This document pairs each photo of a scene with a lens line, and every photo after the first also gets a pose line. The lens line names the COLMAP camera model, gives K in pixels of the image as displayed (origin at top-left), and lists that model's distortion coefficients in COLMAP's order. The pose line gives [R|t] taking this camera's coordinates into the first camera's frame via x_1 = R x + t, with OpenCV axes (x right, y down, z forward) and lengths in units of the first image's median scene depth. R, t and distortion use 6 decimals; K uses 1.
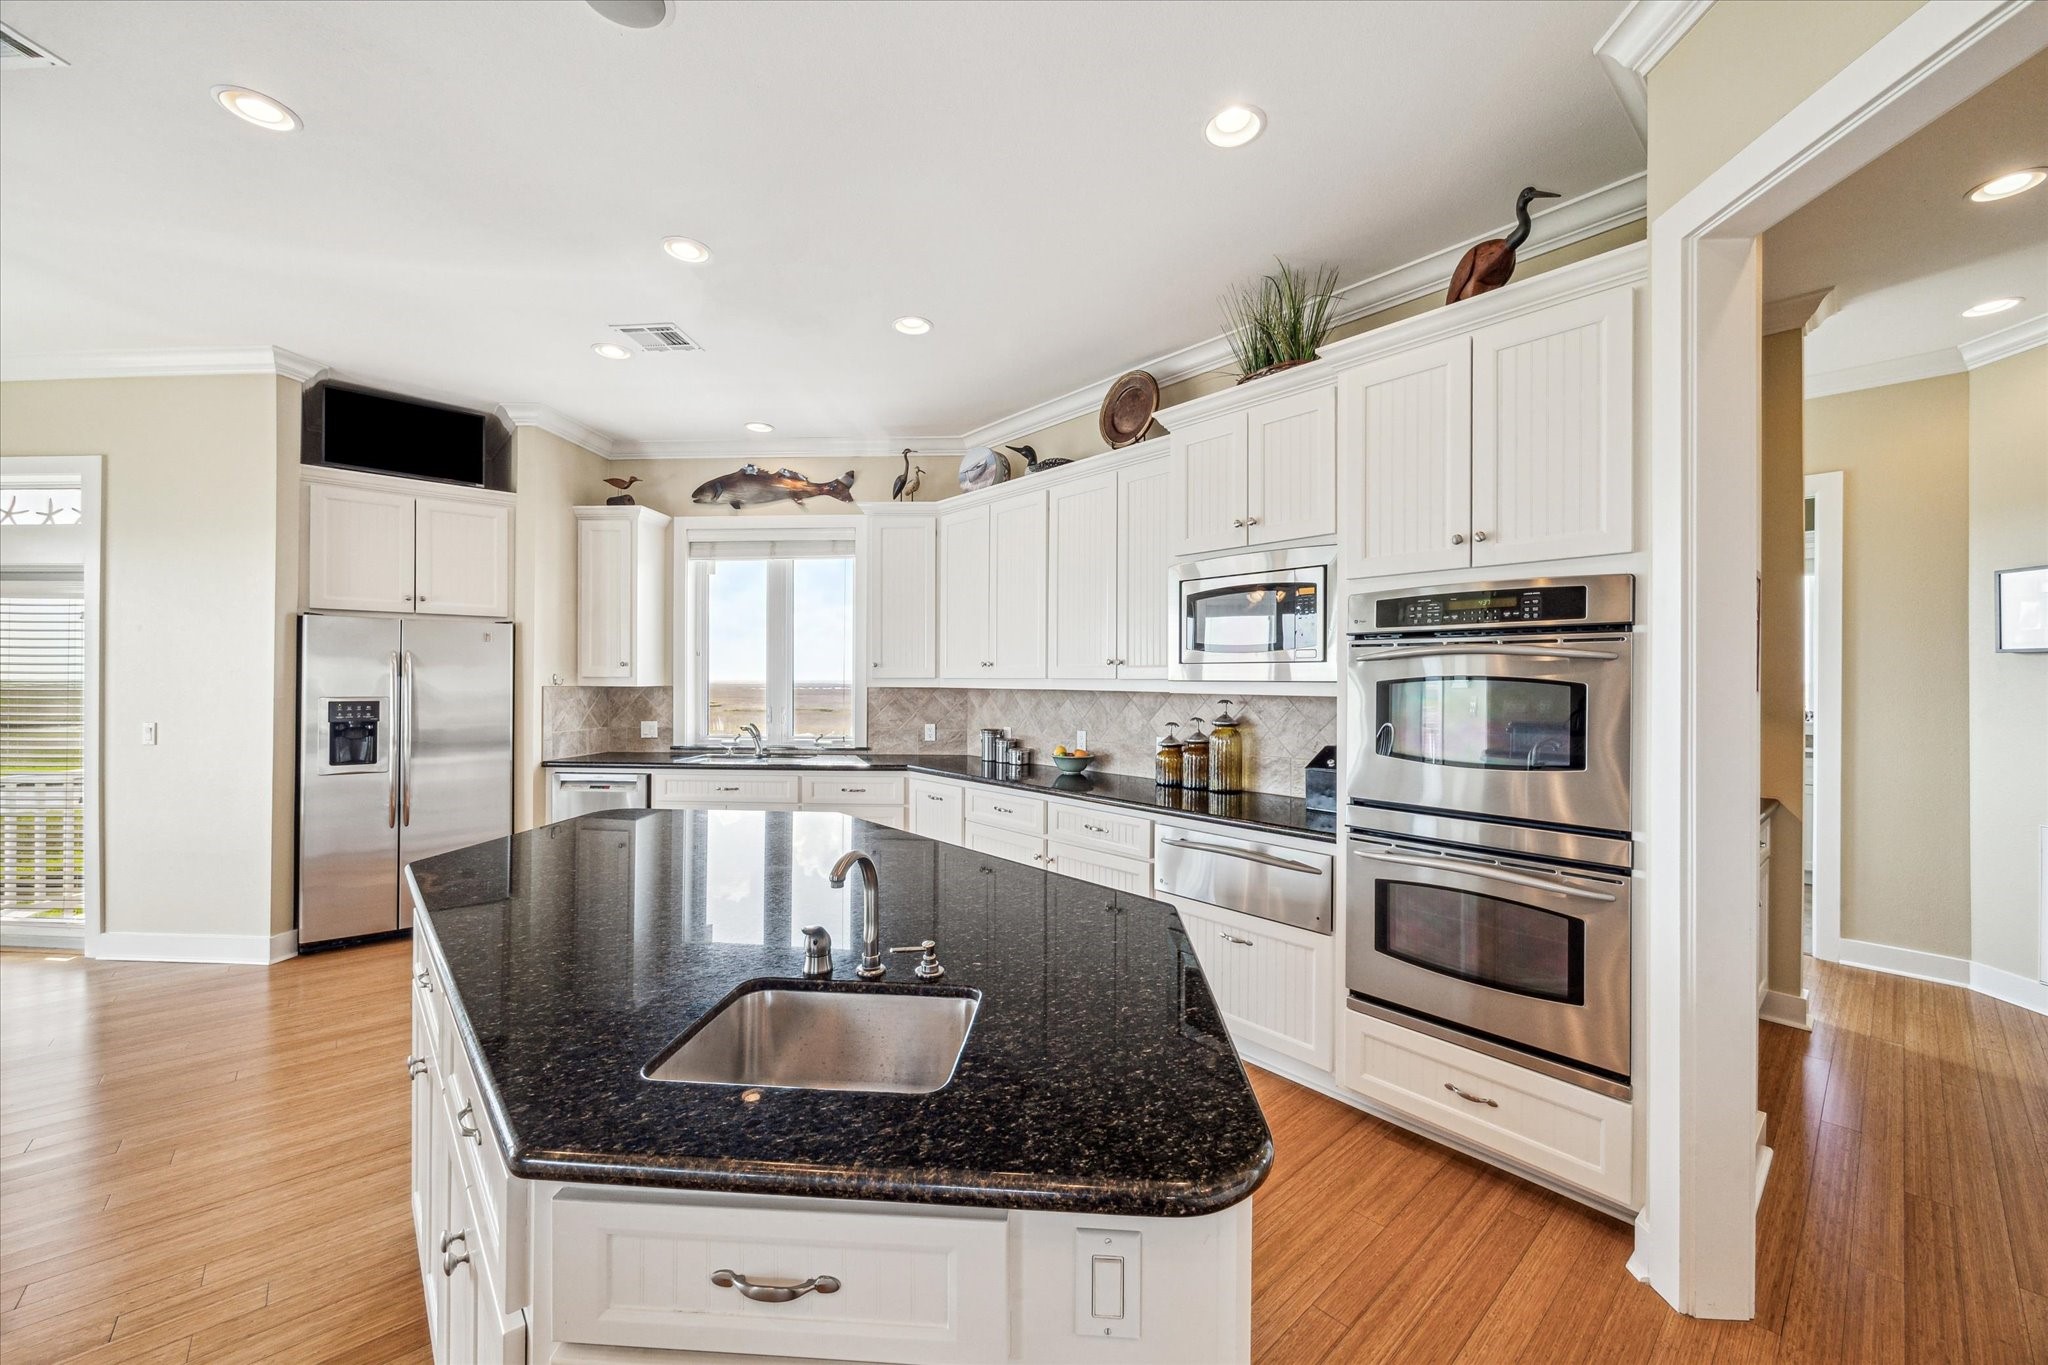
lens RADIAL K [[786.7, 0, 1033.0], [0, 786.7, 680.0], [0, 0, 1]] dist [-0.001443, -0.000356]
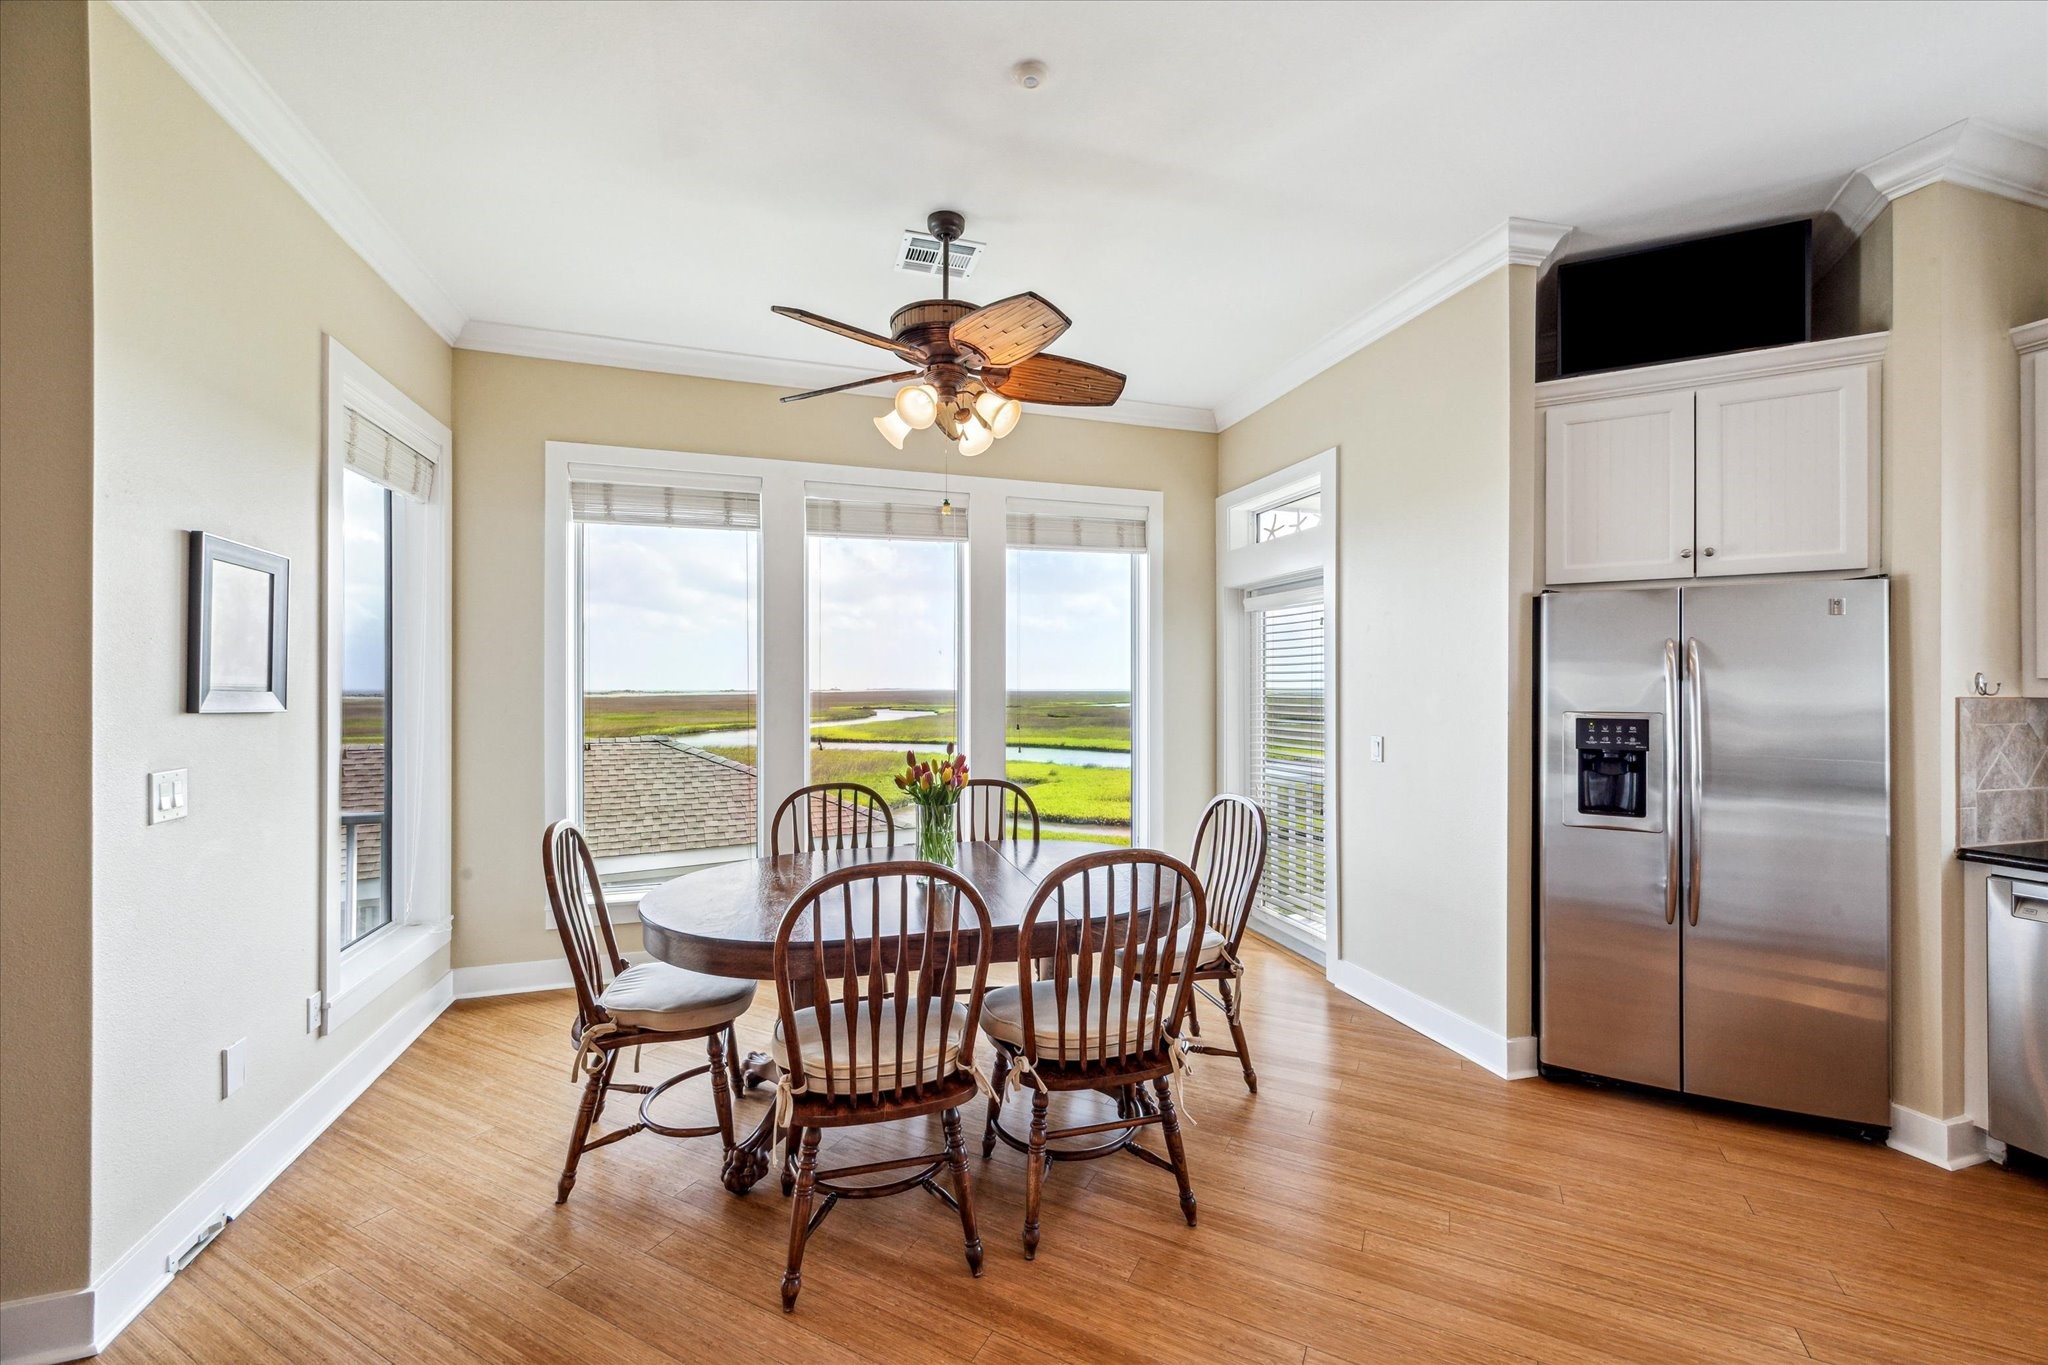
lens RADIAL K [[786.7, 0, 1038.5], [0, 786.7, 682.4], [0, 0, 1]] dist [-0.001443, -0.000356]
pose [[0.360261, -0.008594, -0.932812, -0.398183], [0.002686, 0.999963, -0.008175, 0.000851], [0.932848, 0.000440, 0.360271, 0.296845]]
